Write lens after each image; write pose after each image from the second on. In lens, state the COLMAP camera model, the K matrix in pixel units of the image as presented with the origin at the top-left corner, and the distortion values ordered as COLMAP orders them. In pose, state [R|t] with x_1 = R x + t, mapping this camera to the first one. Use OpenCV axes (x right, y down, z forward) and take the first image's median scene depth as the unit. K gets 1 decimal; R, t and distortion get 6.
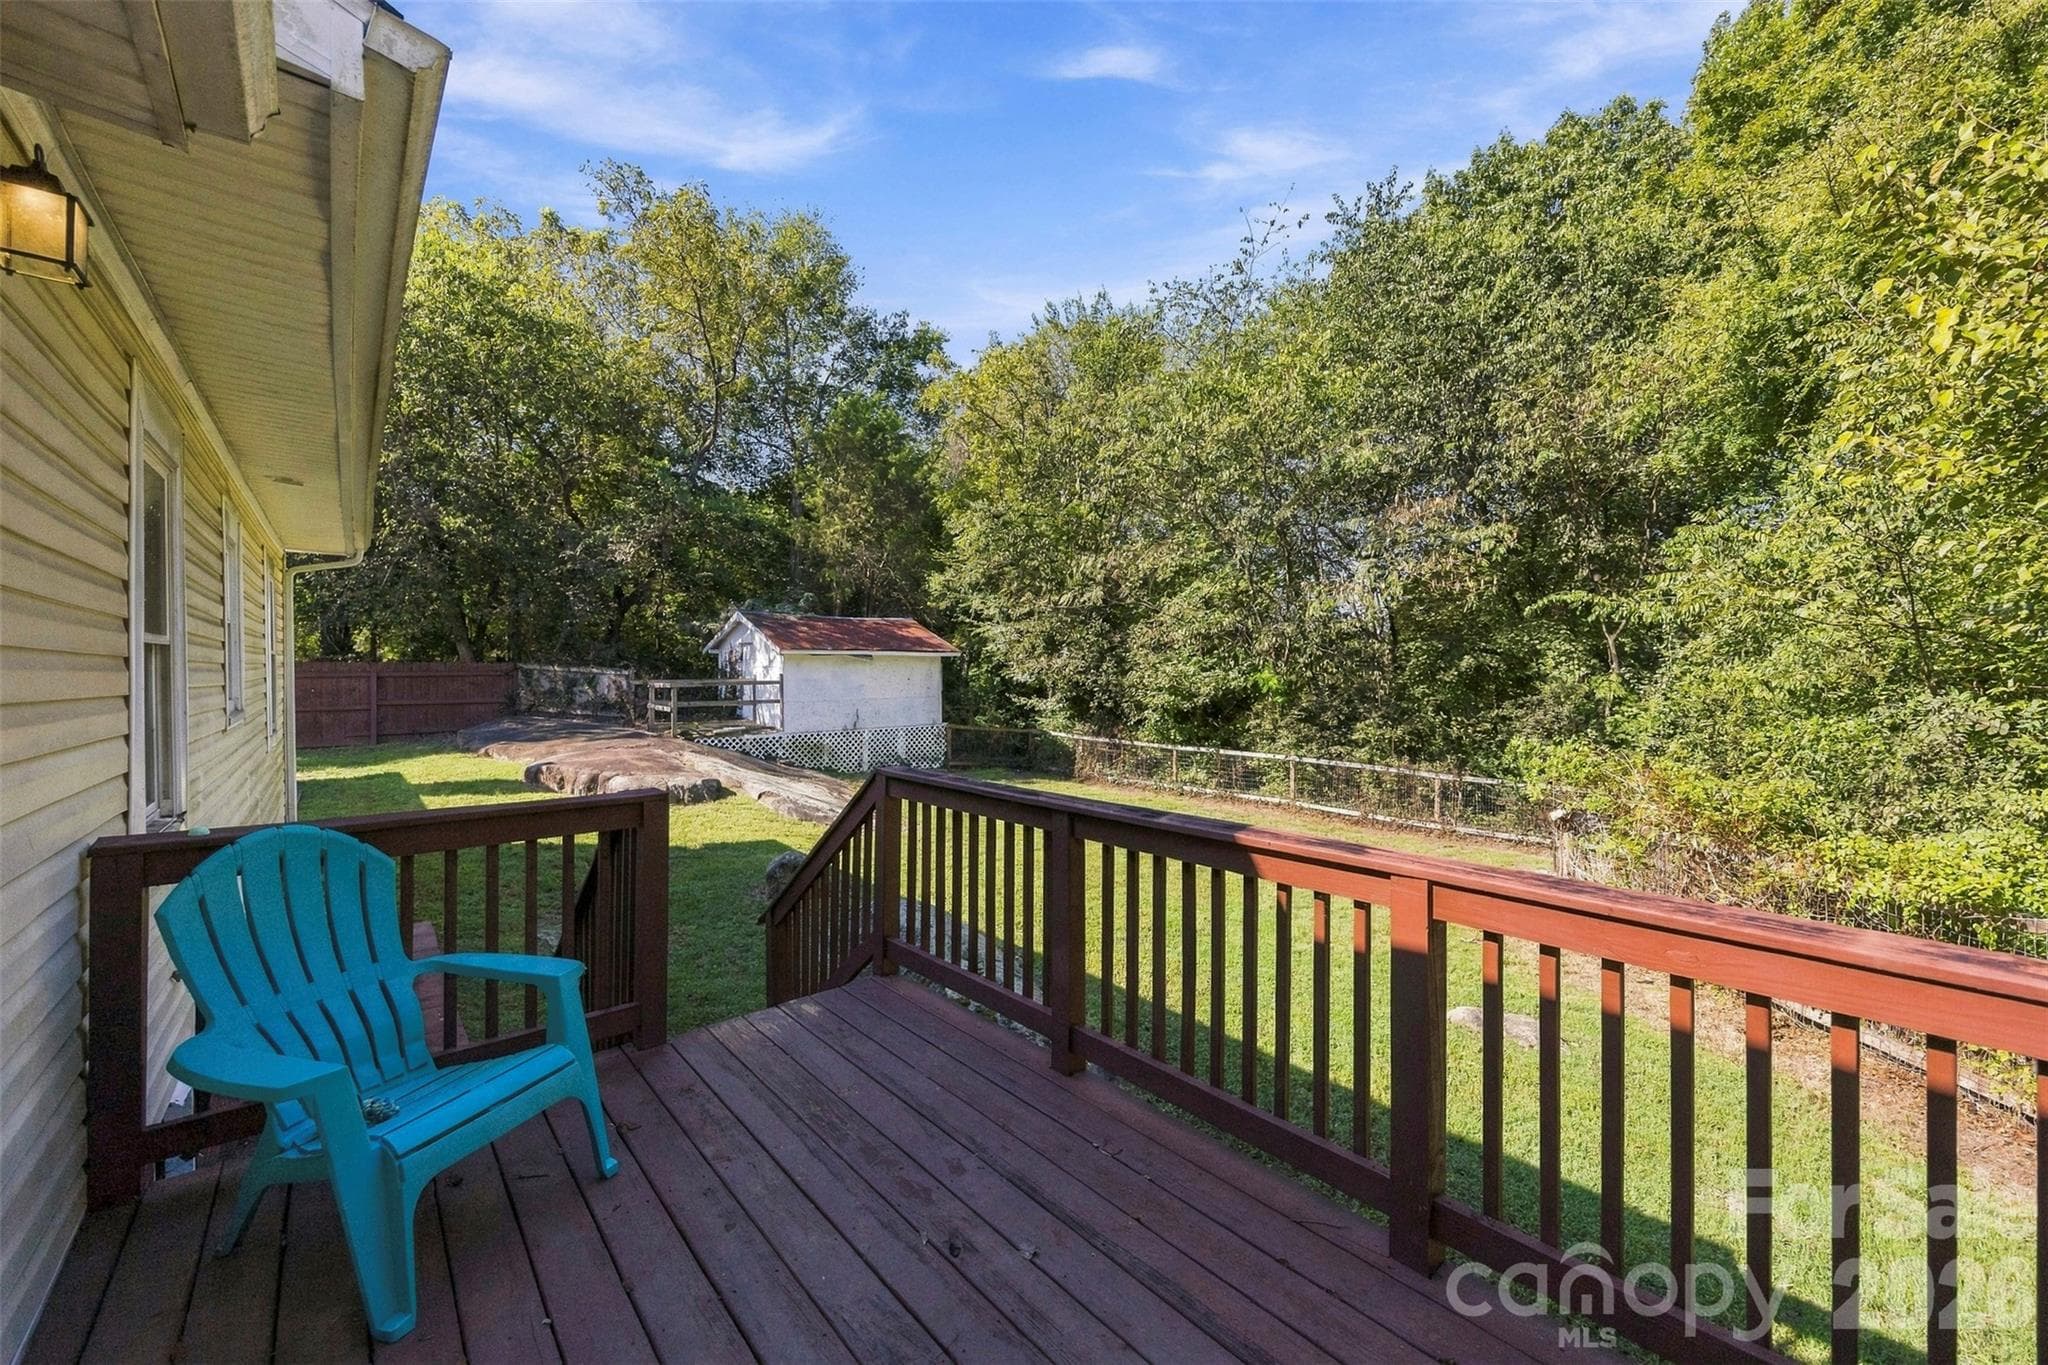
lens RADIAL K [[765.9, 0, 1024.0], [0, 765.9, 682.5], [0, 0, 1]] dist [-0.001365, -0.000153]
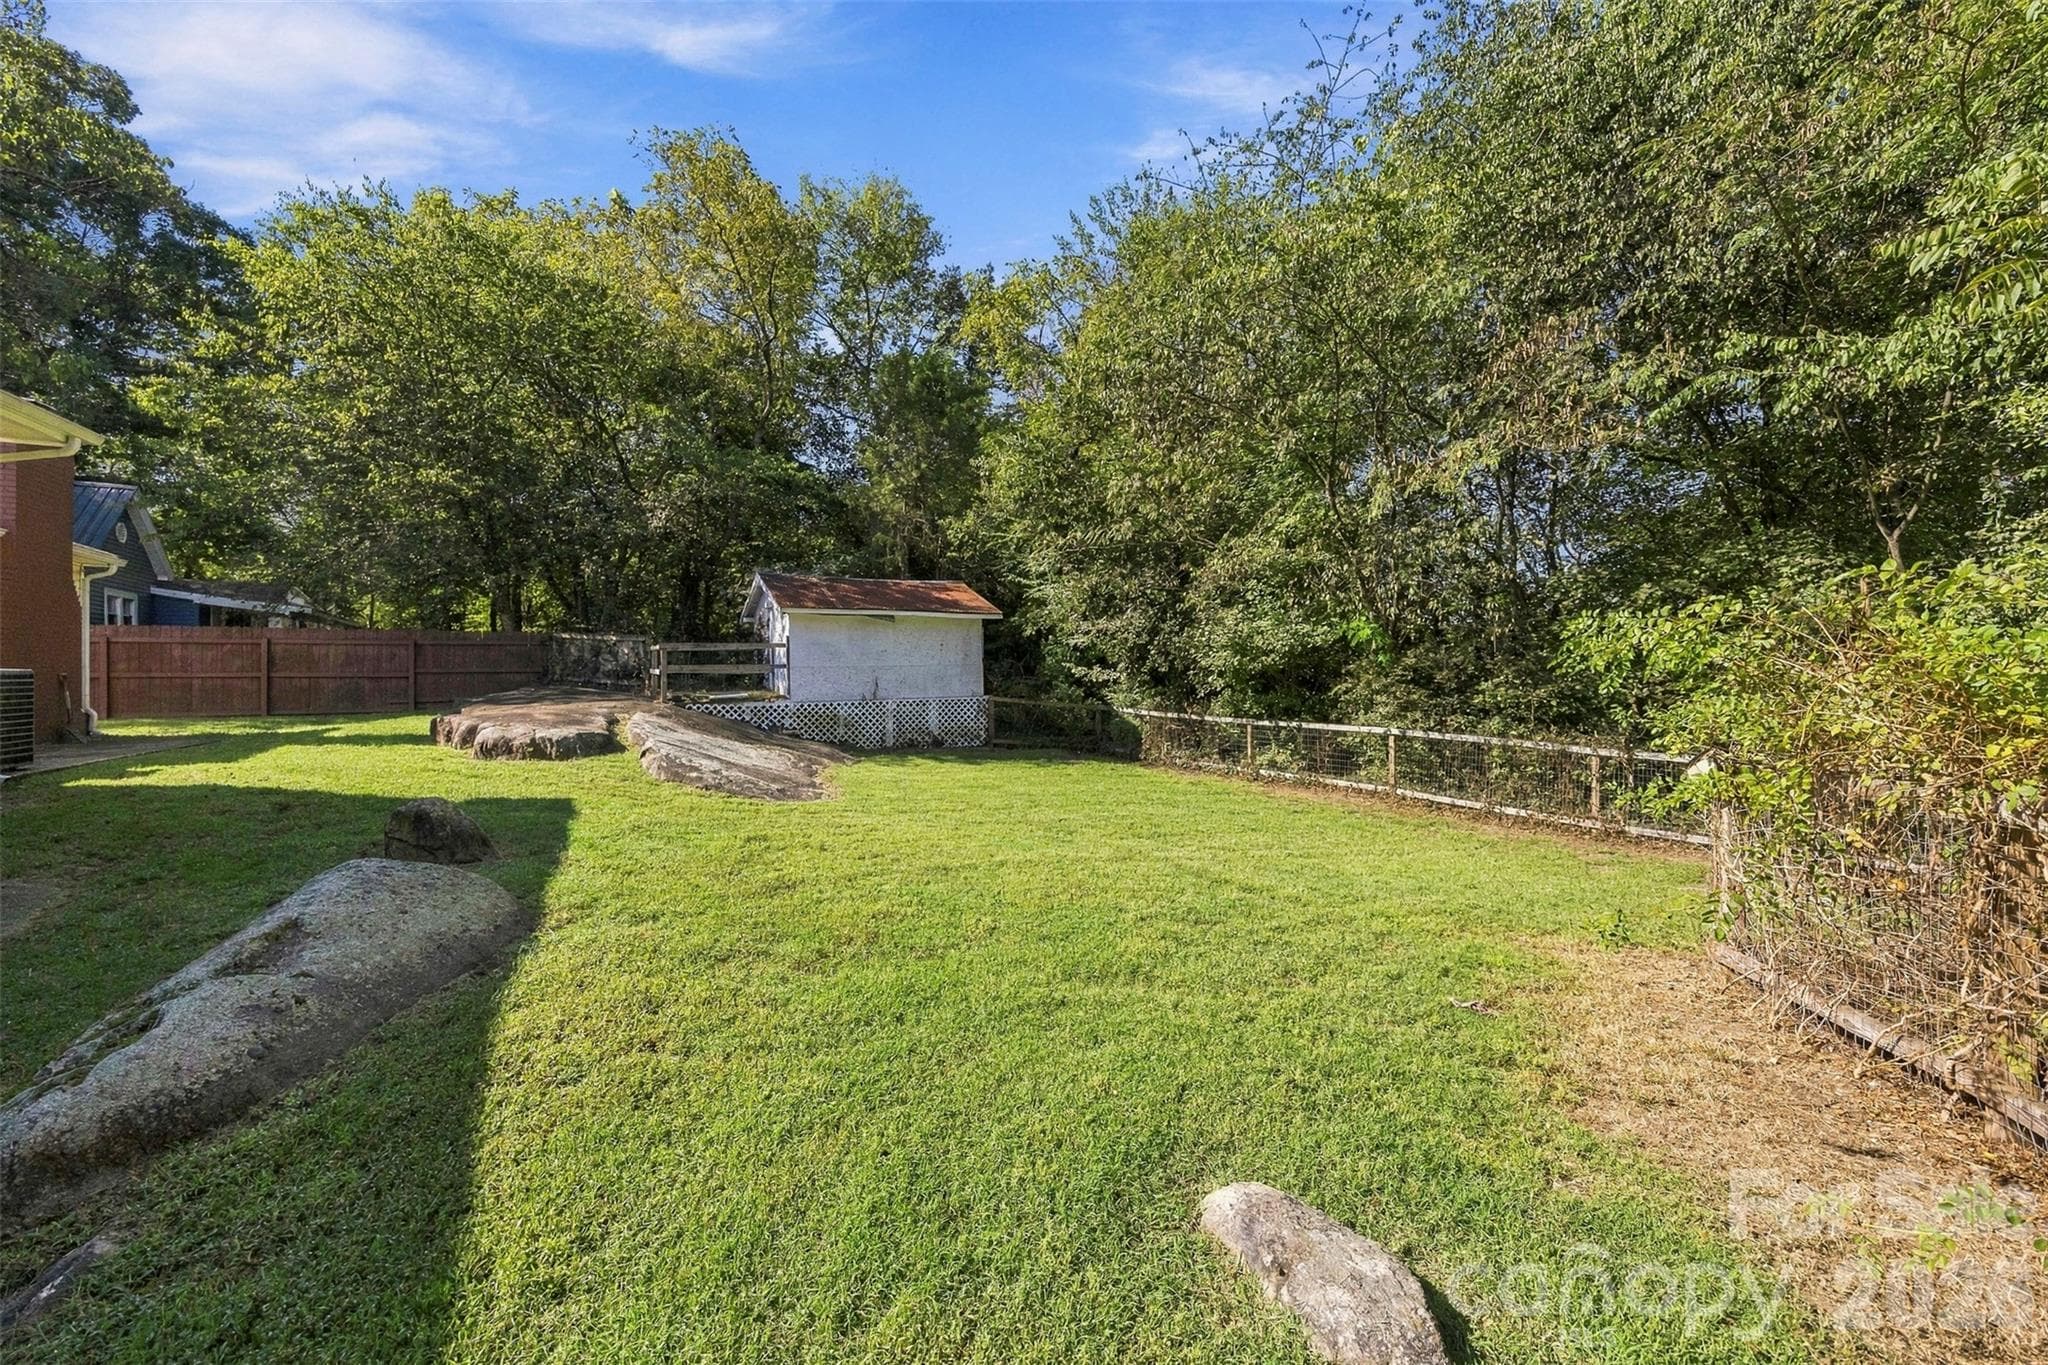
lens RADIAL K [[765.9, 0, 1024.0], [0, 765.9, 682.5], [0, 0, 1]] dist [-0.001365, -0.000153]
pose [[0.973311, -0.009141, -0.229309, 0.158597], [0.008523, 0.999957, -0.003685, 0.046722], [0.229333, 0.001633, 0.973347, 0.169858]]
